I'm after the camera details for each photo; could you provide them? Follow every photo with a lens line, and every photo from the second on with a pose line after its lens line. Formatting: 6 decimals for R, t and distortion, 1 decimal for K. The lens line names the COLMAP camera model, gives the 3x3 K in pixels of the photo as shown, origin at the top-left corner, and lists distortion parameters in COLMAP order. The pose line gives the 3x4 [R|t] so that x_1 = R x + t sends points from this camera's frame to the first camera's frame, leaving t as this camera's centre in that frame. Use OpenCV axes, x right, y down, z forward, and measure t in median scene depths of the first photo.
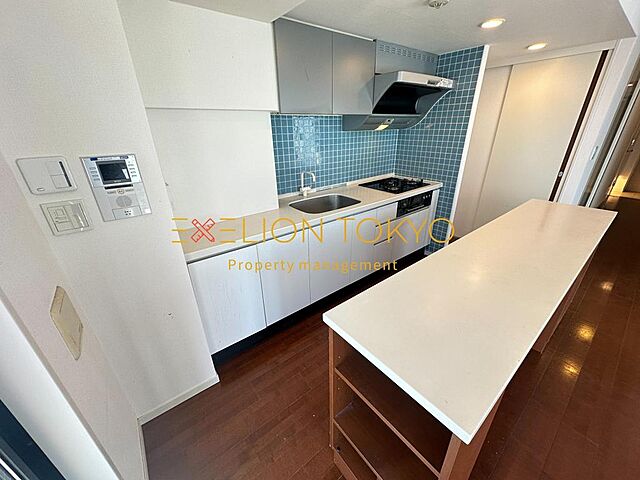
lens RADIAL K [[256.3, 0, 316.6], [0, 256.3, 237.7], [0, 0, 1]] dist [-0.002800, 0.000678]
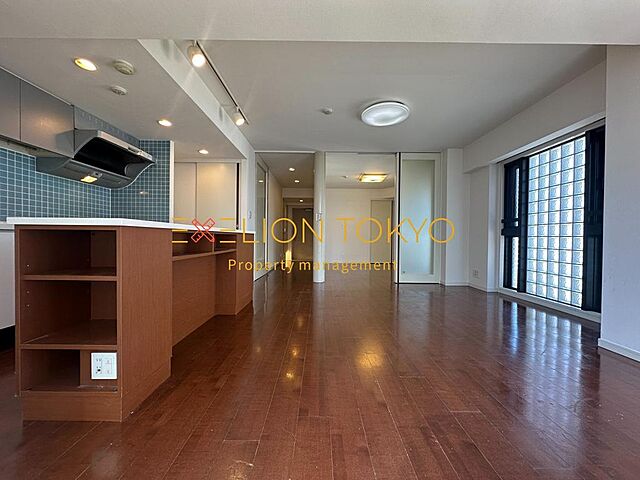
lens RADIAL K [[256.3, 0, 322.0], [0, 256.3, 239.0], [0, 0, 1]] dist [-0.002800, 0.000678]
pose [[0.609032, 0.022058, 0.792839, -0.006735], [0.302171, 0.917773, -0.257652, 0.452413], [-0.733330, 0.396492, 0.552288, -0.287947]]
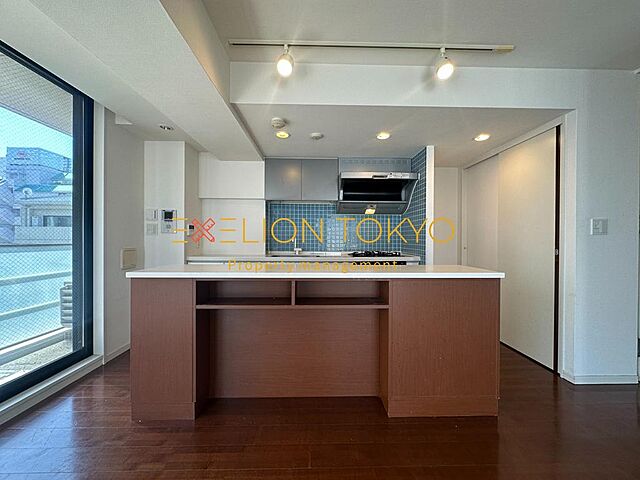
lens RADIAL K [[256.3, 0, 318.4], [0, 256.3, 240.2], [0, 0, 1]] dist [-0.002800, 0.000678]
pose [[0.795656, 0.024756, -0.605242, 0.934113], [-0.262751, 0.914379, -0.308014, 0.177260], [0.545796, 0.404102, 0.734036, -0.017494]]
